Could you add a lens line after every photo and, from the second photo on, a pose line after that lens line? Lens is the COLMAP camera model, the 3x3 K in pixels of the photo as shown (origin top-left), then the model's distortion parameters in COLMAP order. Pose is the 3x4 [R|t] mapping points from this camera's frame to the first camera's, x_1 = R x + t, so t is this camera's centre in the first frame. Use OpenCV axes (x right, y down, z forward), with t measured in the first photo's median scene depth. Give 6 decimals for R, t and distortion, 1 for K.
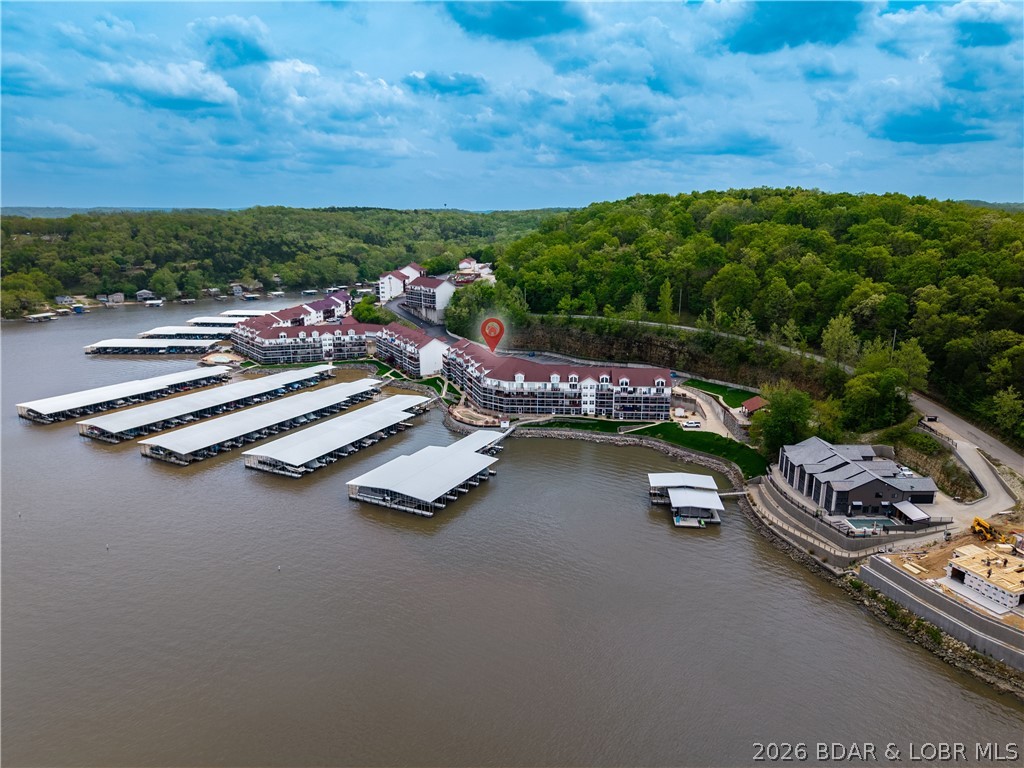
lens RADIAL K [[659.8, 0, 507.5], [0, 659.8, 381.6], [0, 0, 1]] dist [0.059607, -0.003582]
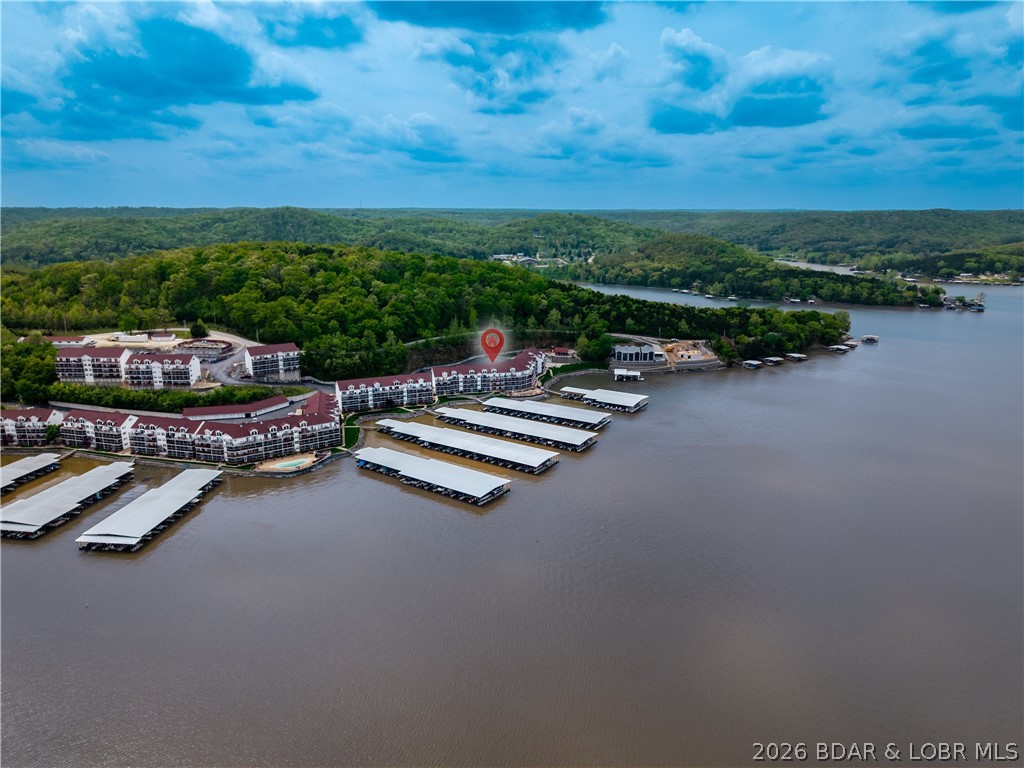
lens RADIAL K [[686.4, 0, 509.8], [0, 686.4, 383.0], [0, 0, 1]] dist [0.009890, -0.006493]
pose [[0.062005, -0.238503, 0.969160, -1.598484], [0.235148, 0.947185, 0.218051, -0.337533], [-0.969980, 0.214376, 0.114814, 0.695378]]
